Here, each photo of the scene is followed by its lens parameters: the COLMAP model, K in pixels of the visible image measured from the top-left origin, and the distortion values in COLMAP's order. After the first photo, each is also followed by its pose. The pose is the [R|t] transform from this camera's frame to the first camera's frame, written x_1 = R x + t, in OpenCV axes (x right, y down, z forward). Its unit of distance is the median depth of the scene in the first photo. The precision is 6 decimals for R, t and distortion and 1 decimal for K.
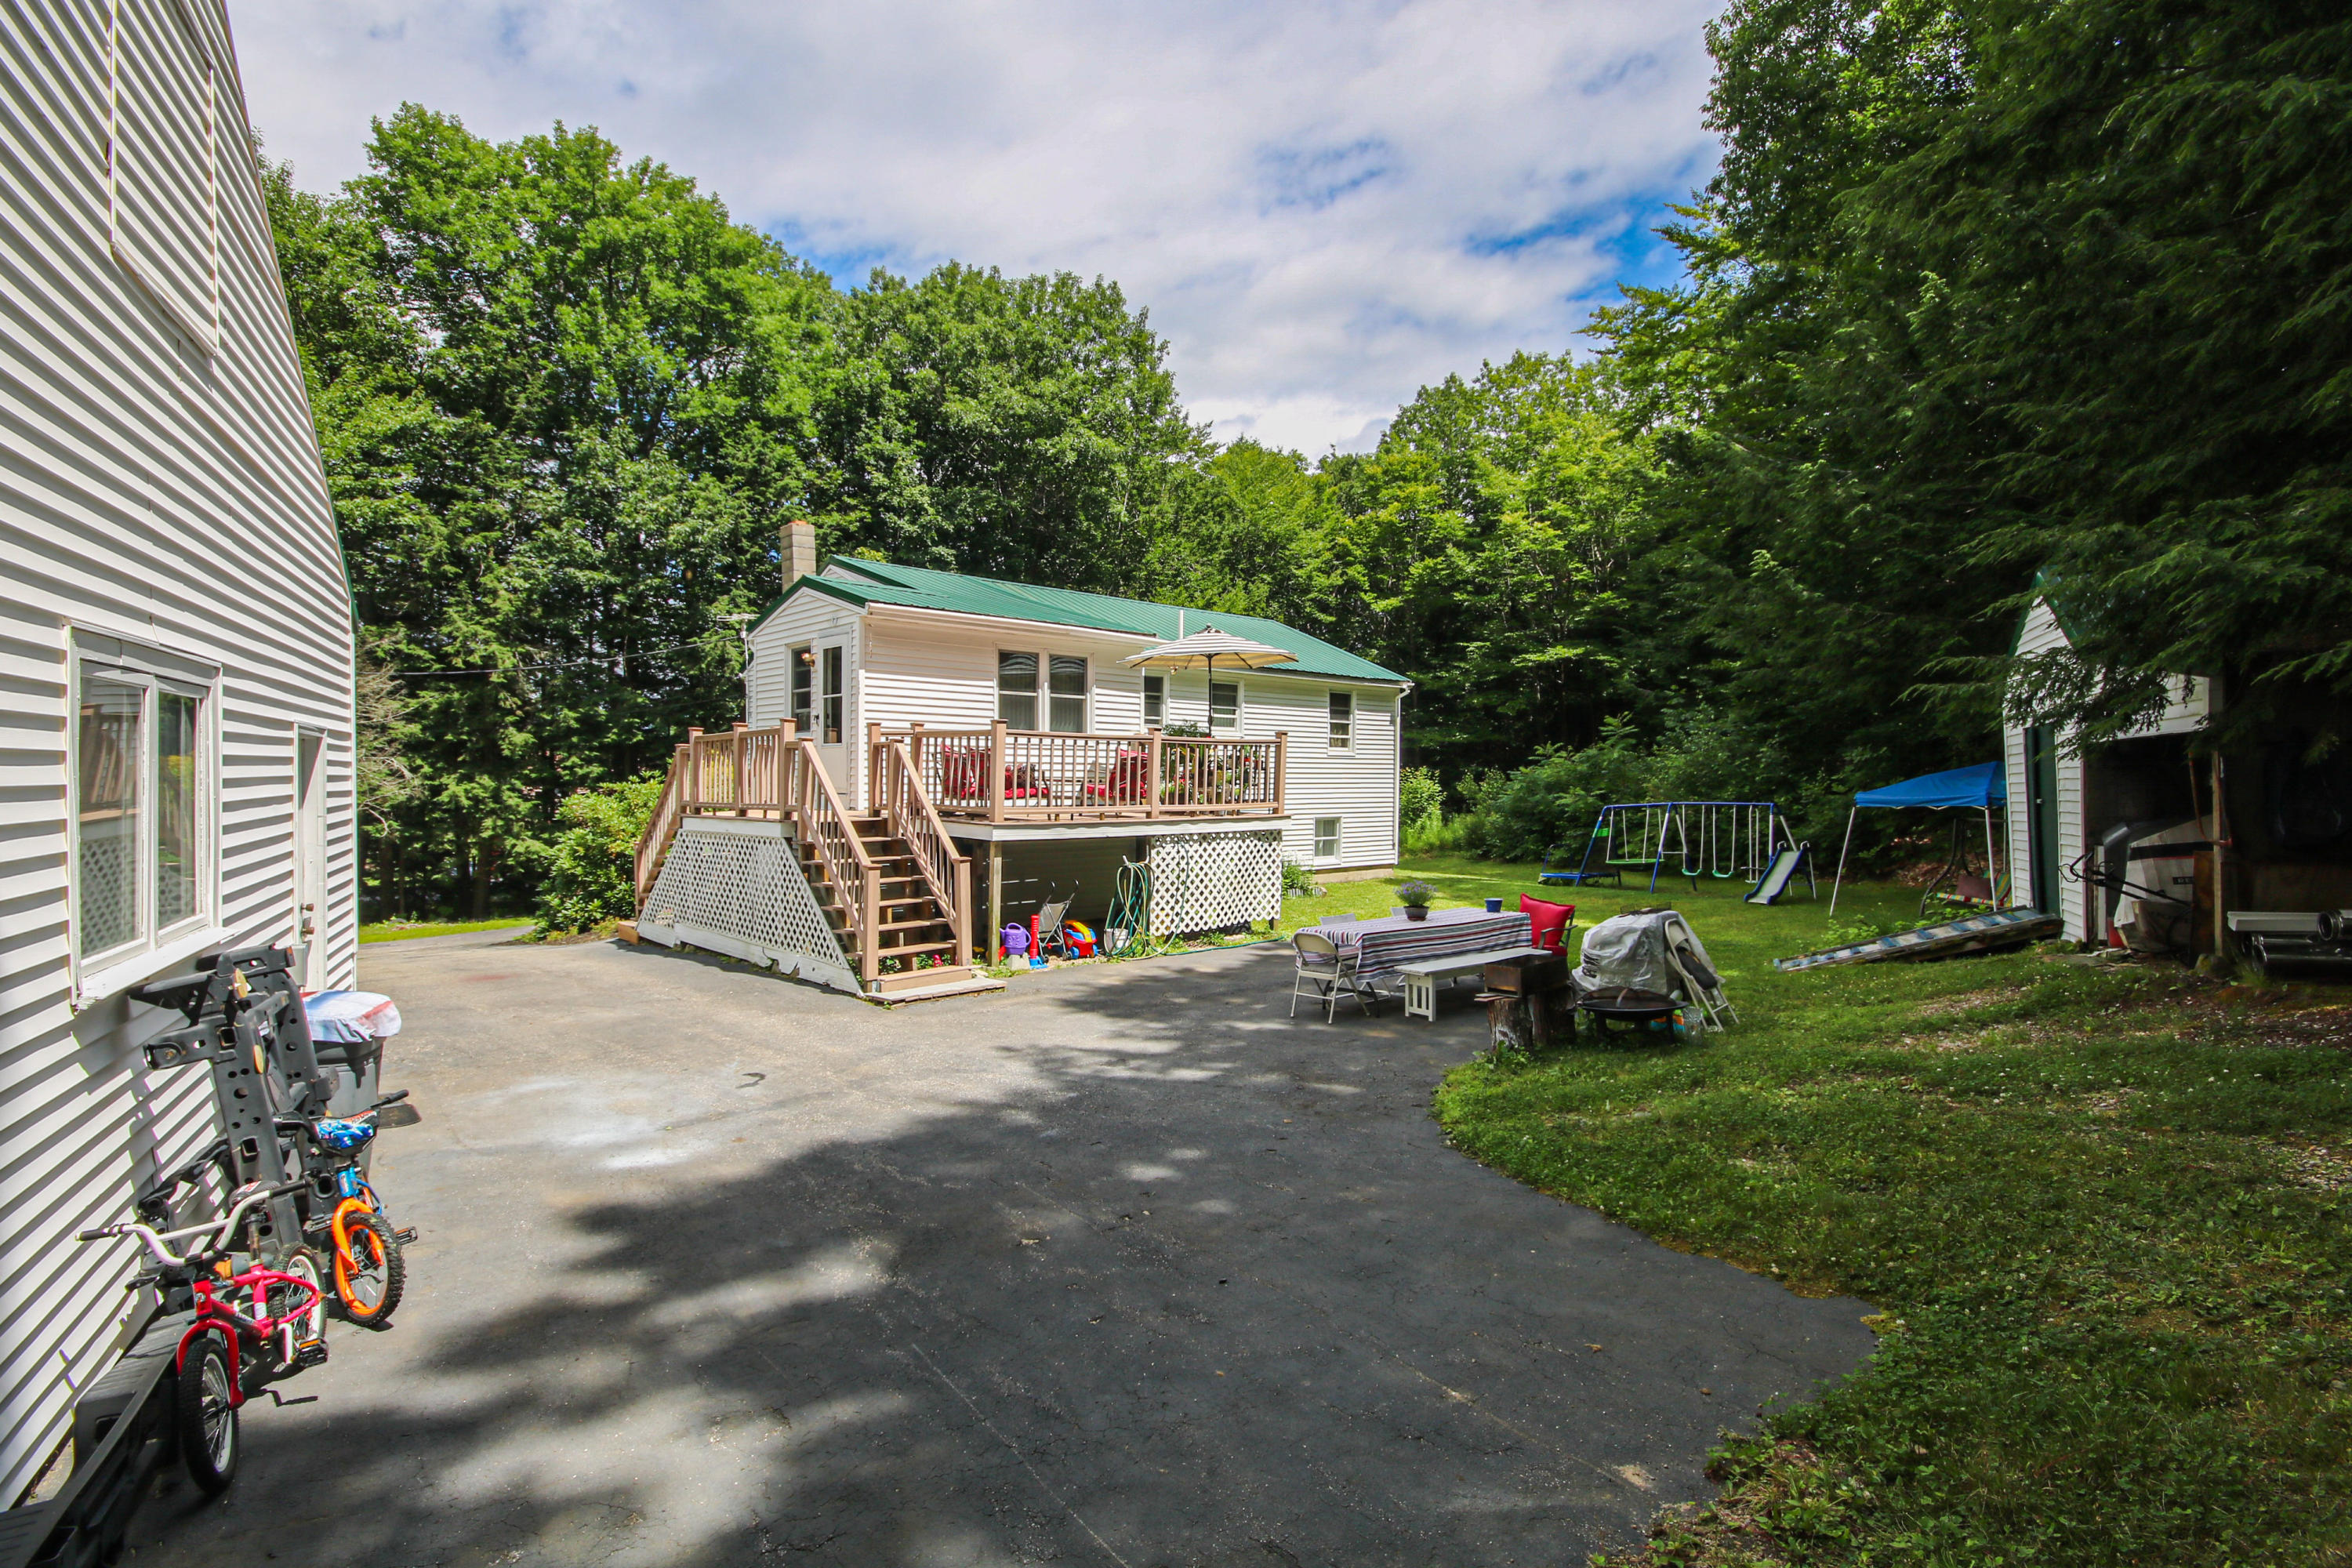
lens RADIAL K [[1087.8, 0, 1180.3], [0, 1087.8, 782.4], [0, 0, 1]] dist [0.000719, 0.000397]
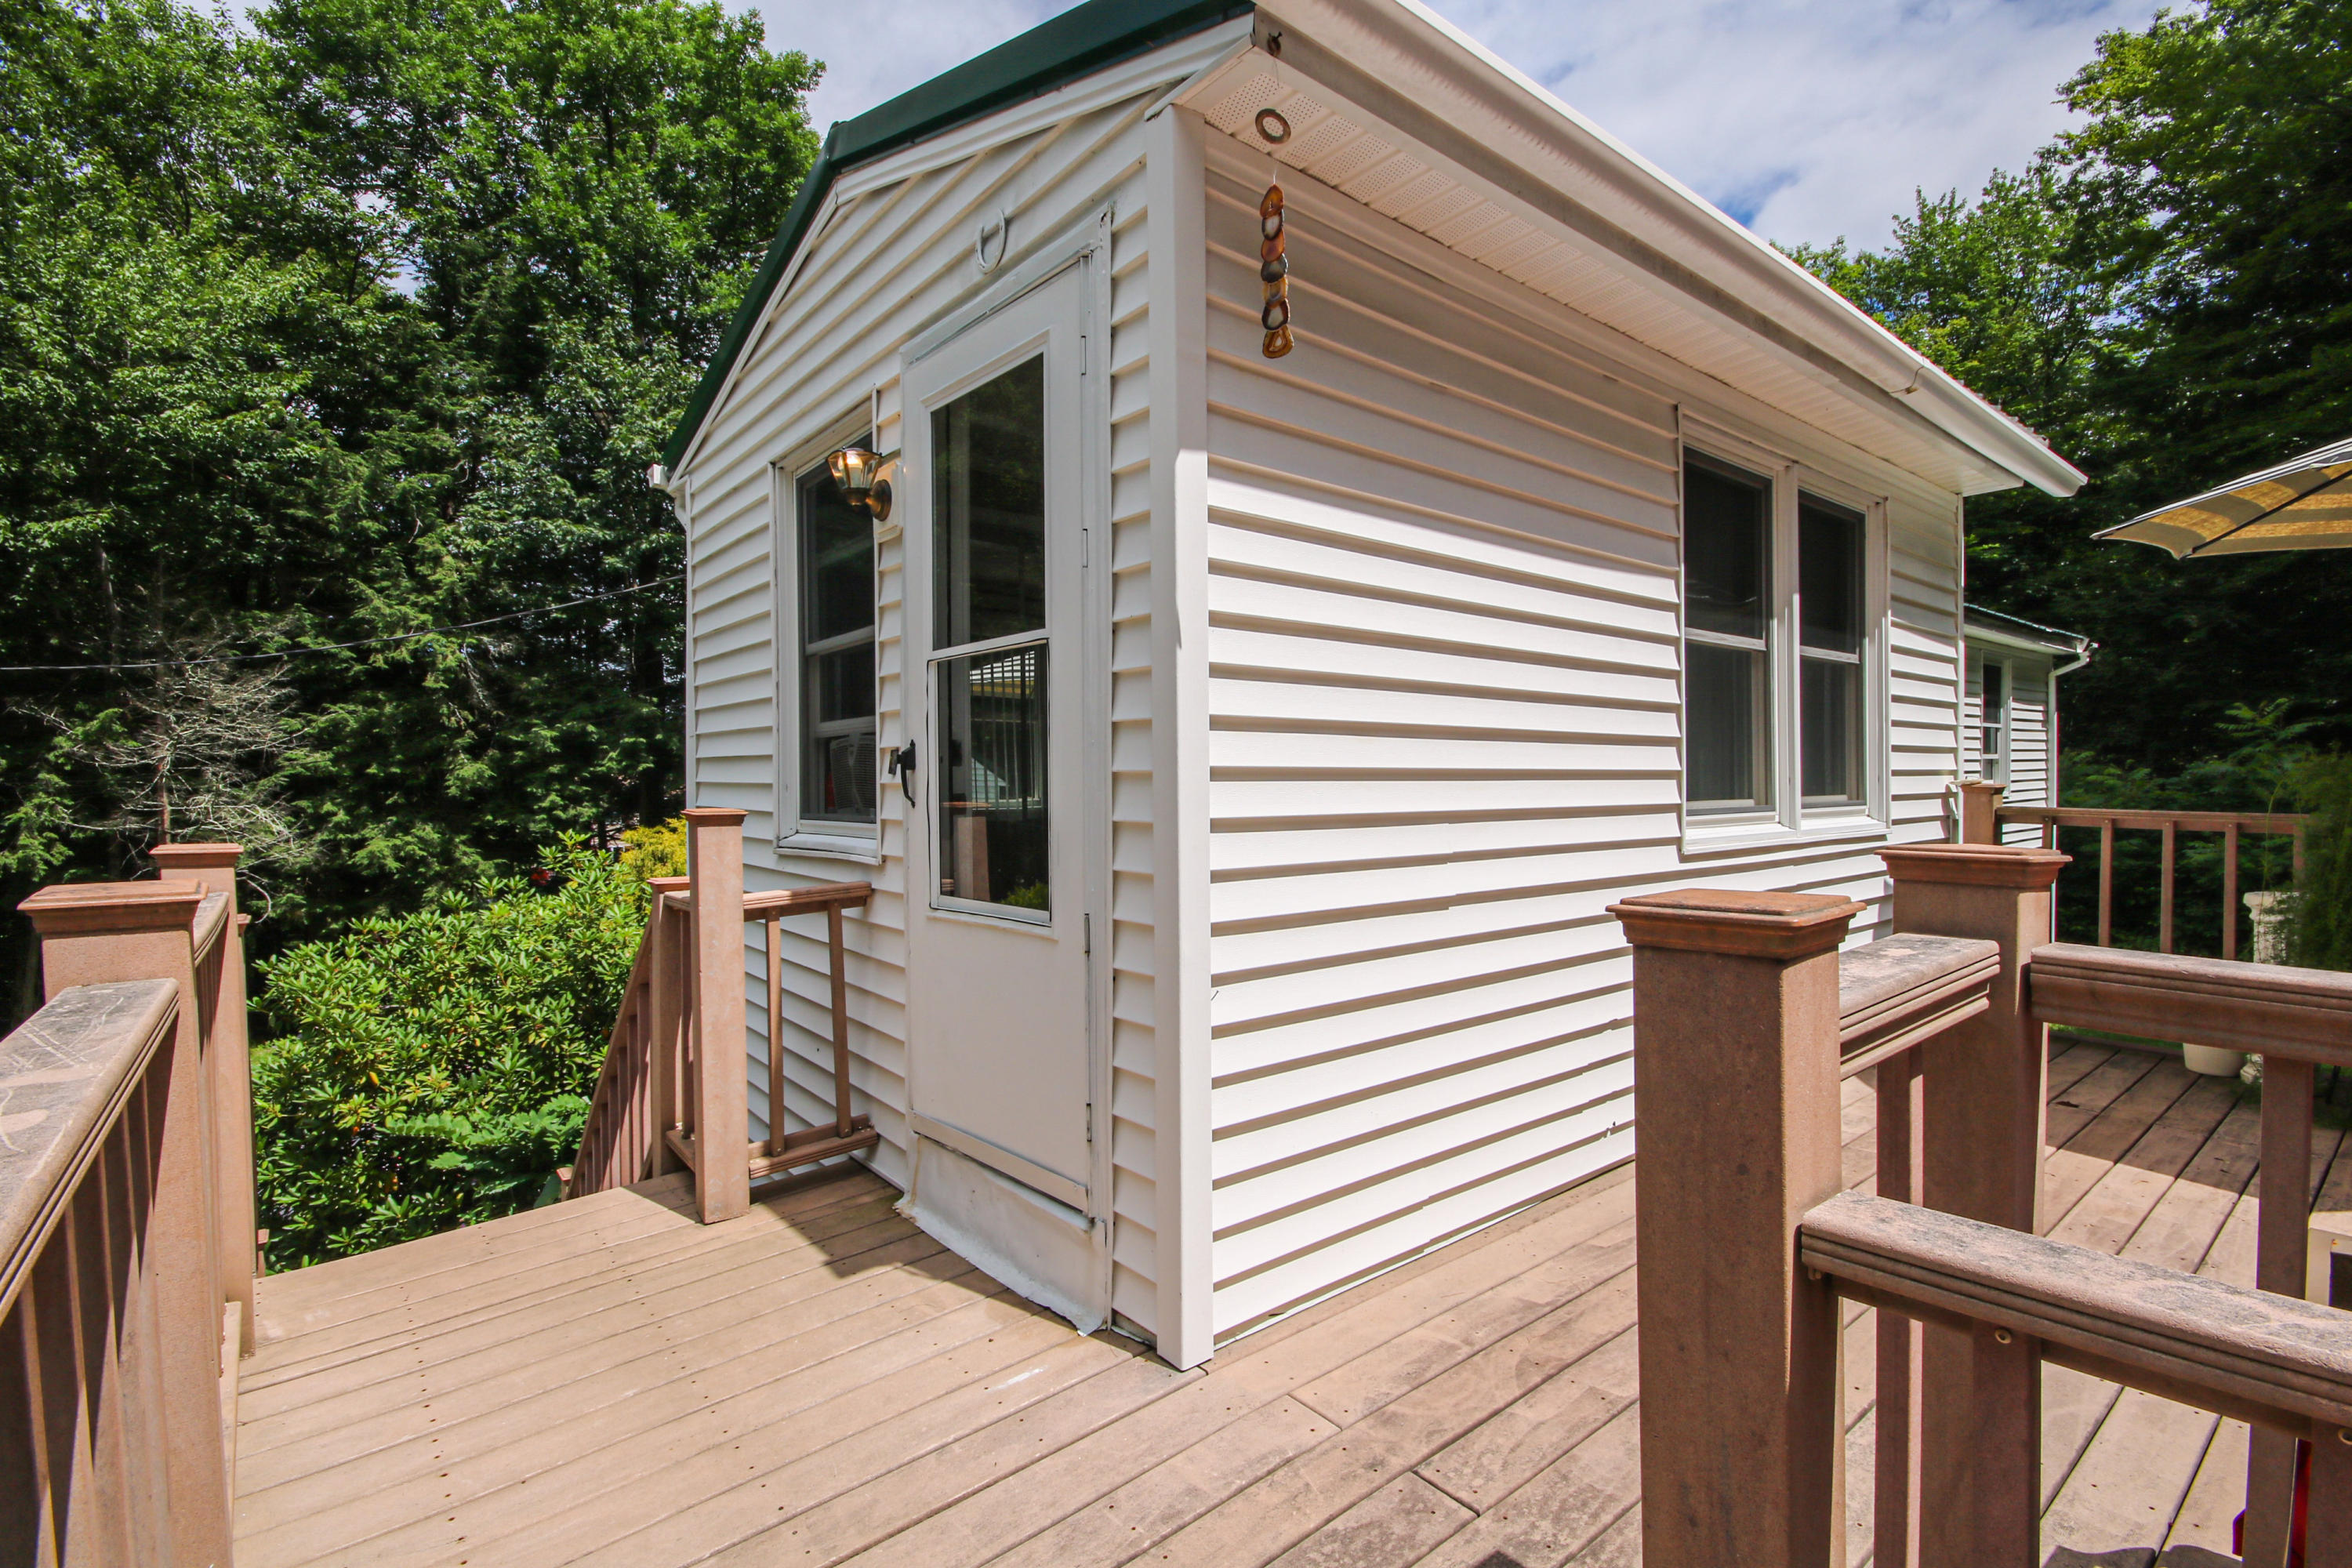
lens RADIAL K [[1087.8, 0, 1174.1], [0, 1087.8, 782.0], [0, 0, 1]] dist [0.000719, 0.000397]
pose [[0.997319, -0.014817, -0.071662, -0.117207], [0.014566, 0.999886, -0.004018, -0.023550], [0.071714, 0.002964, 0.997421, 0.348458]]
